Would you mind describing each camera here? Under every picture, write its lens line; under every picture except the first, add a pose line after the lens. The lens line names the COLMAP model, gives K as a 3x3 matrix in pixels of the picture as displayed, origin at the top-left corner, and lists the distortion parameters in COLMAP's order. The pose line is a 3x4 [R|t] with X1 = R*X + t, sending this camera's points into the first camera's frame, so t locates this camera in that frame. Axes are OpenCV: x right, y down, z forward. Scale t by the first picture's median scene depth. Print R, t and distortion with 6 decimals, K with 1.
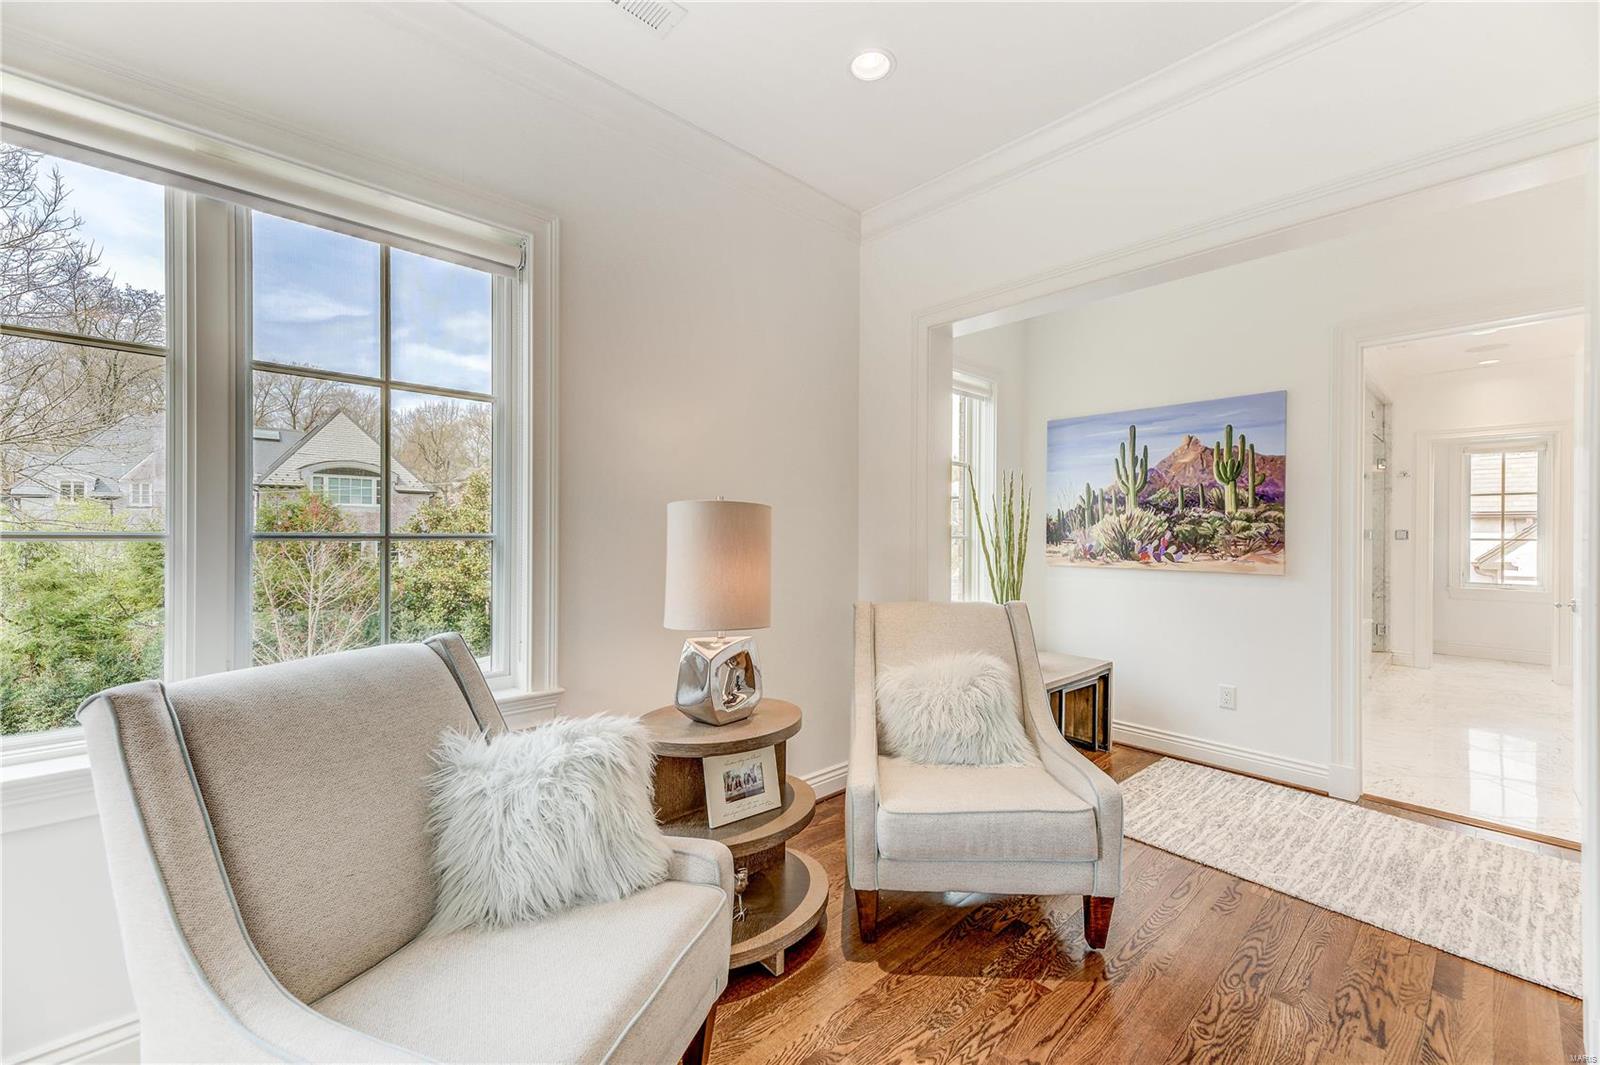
lens RADIAL K [[628.1, 0, 798.4], [0, 628.1, 541.0], [0, 0, 1]] dist [0.001075, 0.000135]
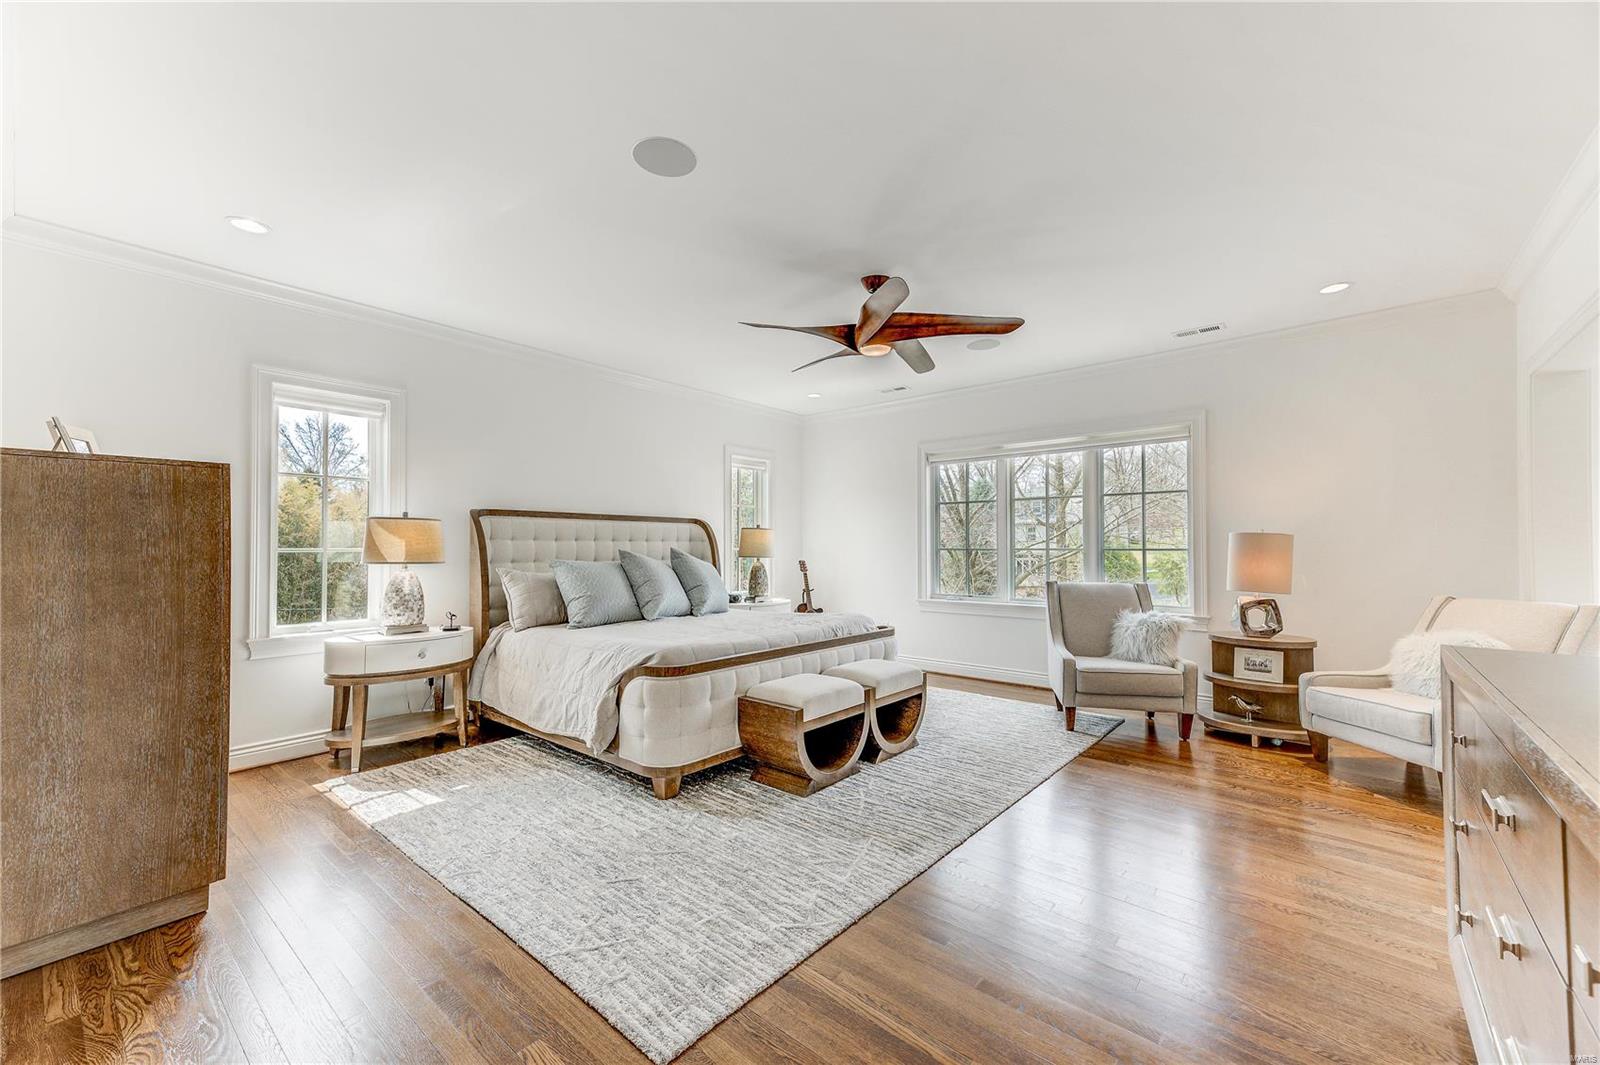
lens RADIAL K [[628.1, 0, 798.4], [0, 628.1, 541.0], [0, 0, 1]] dist [0.001075, 0.000135]
pose [[0.120251, -0.019817, -0.992546, 1.867198], [0.000021, 0.999801, -0.019959, 0.005832], [0.992744, 0.002379, 0.120227, -0.816413]]
